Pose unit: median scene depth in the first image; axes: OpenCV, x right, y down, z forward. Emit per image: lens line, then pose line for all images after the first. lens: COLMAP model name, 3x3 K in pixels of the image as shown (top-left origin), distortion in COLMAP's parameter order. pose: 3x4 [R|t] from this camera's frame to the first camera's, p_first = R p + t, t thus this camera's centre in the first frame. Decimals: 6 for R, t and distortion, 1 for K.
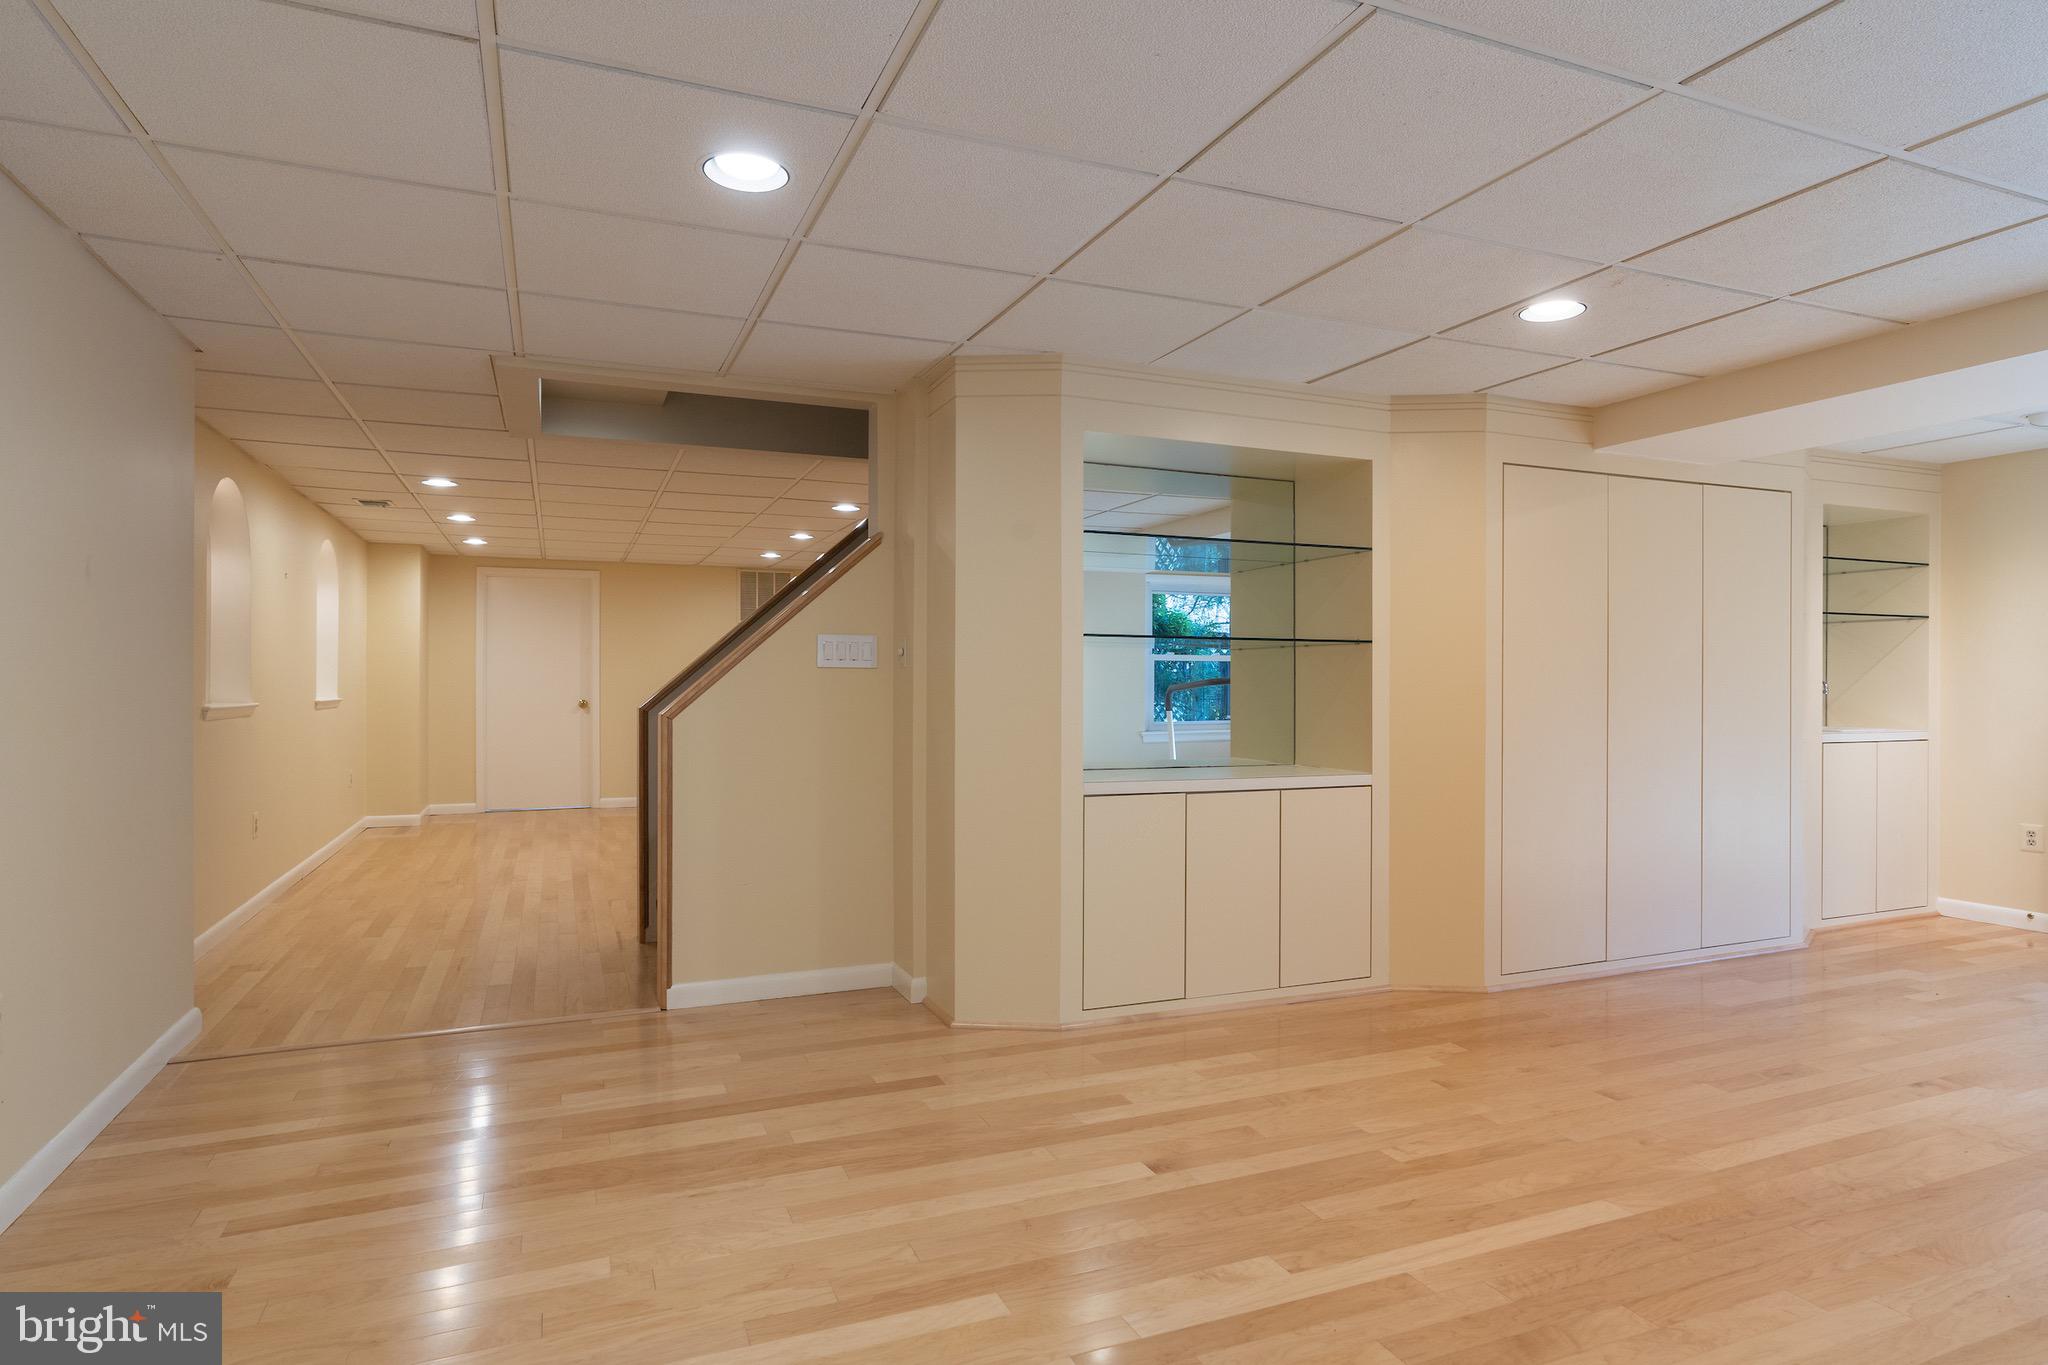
lens RADIAL K [[1056.9, 0, 1033.3], [0, 1056.9, 682.2], [0, 0, 1]] dist [0.005063, 0.001276]
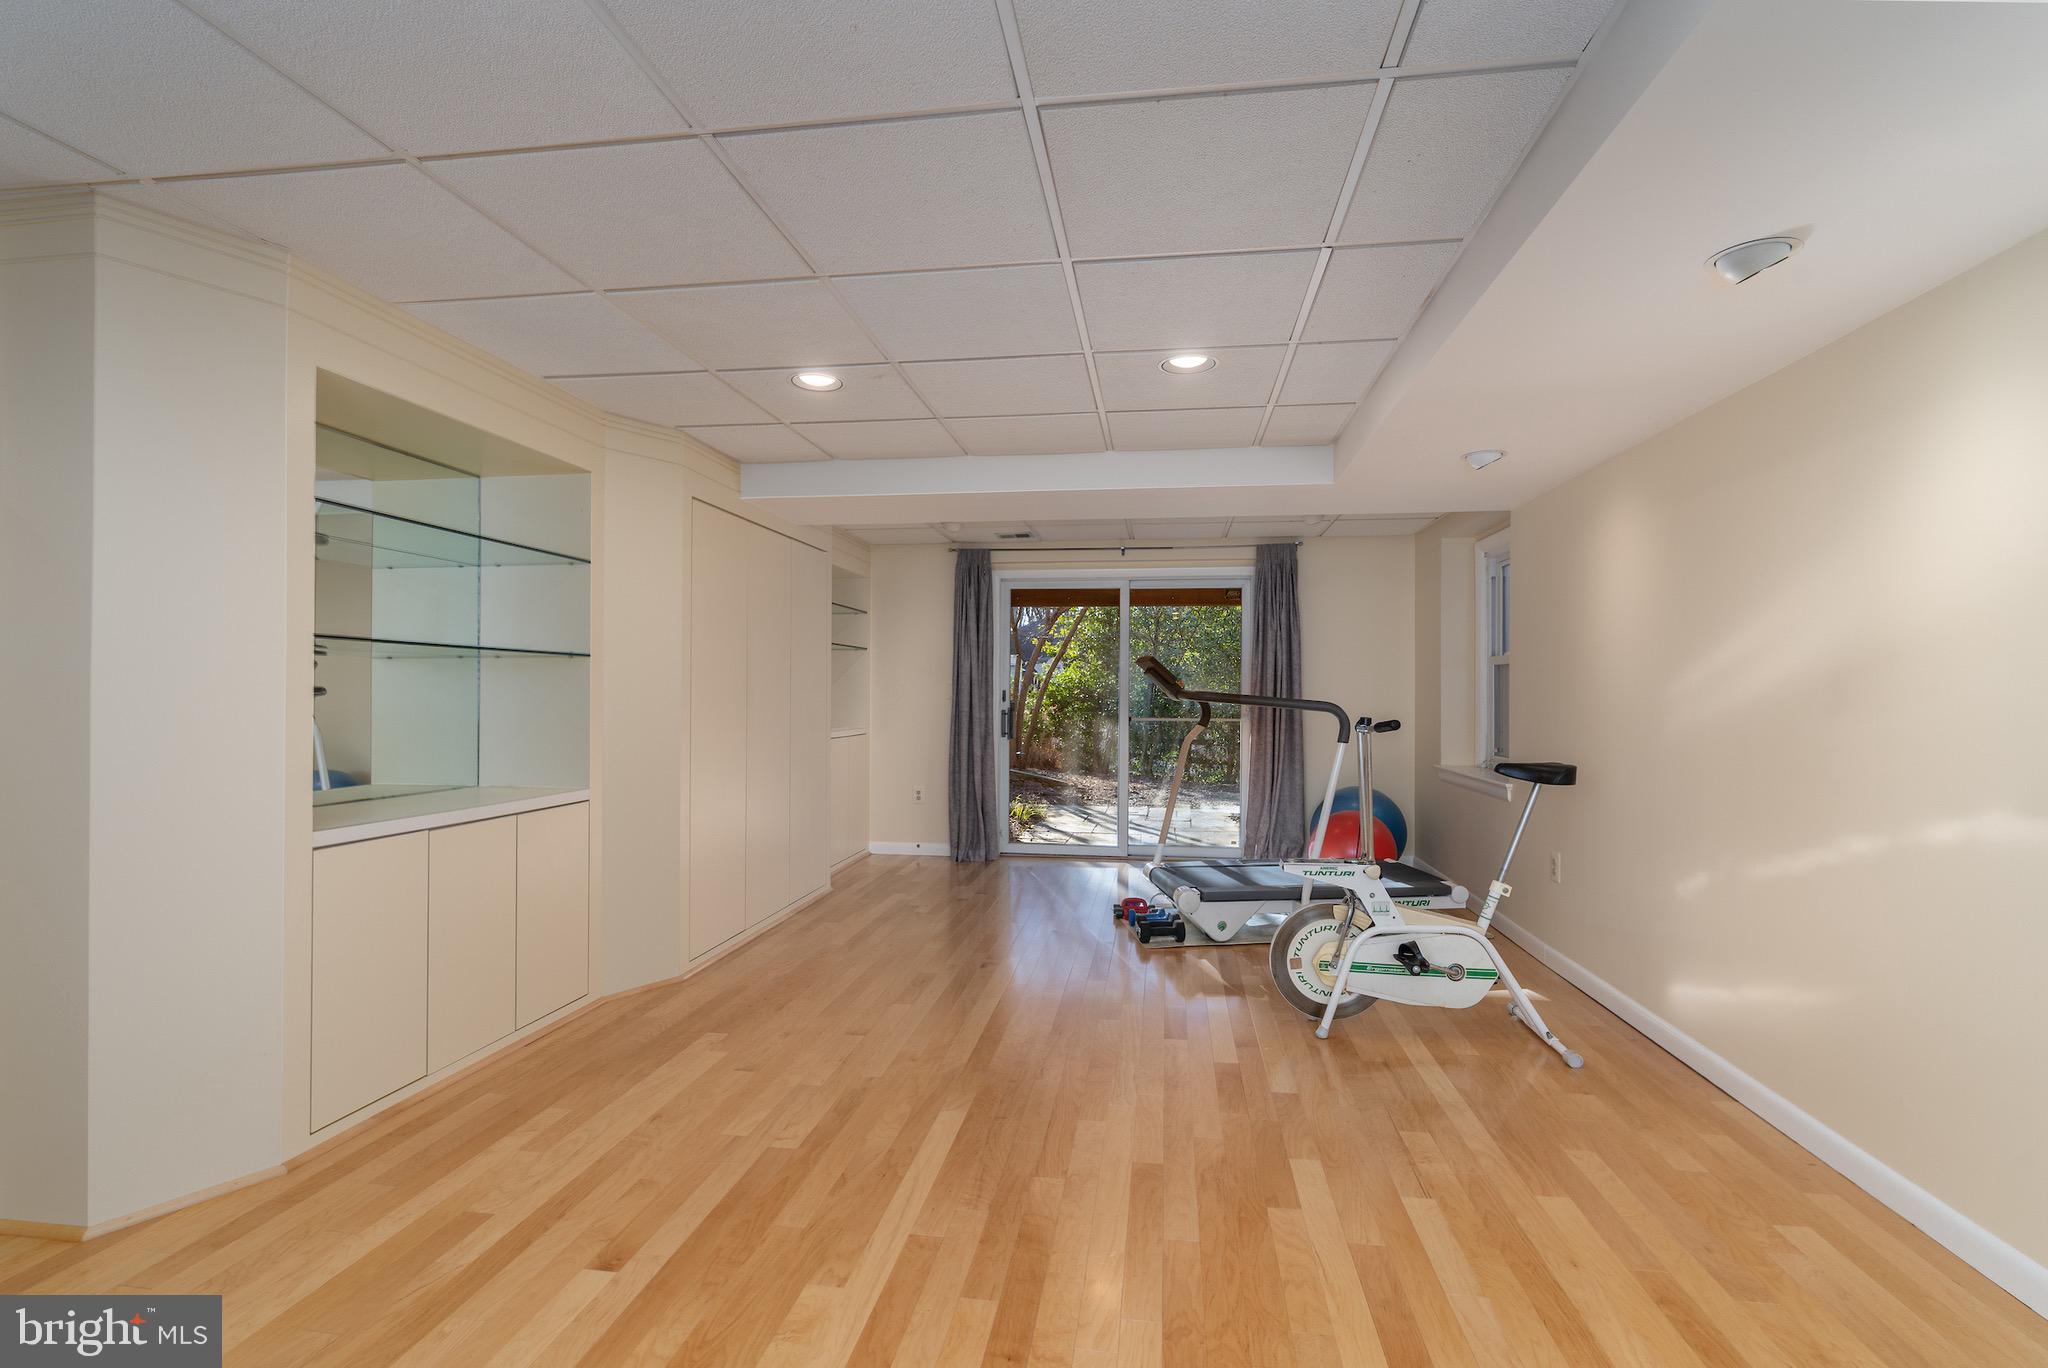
lens RADIAL K [[950.7, 0, 1026.8], [0, 950.7, 690.0], [0, 0, 1]] dist [-0.005206, 0.002627]
pose [[0.544826, 0.004953, 0.838534, -0.272689], [-0.004100, 0.999986, -0.003243, -0.005630], [-0.838539, -0.001671, 0.544839, 0.233606]]
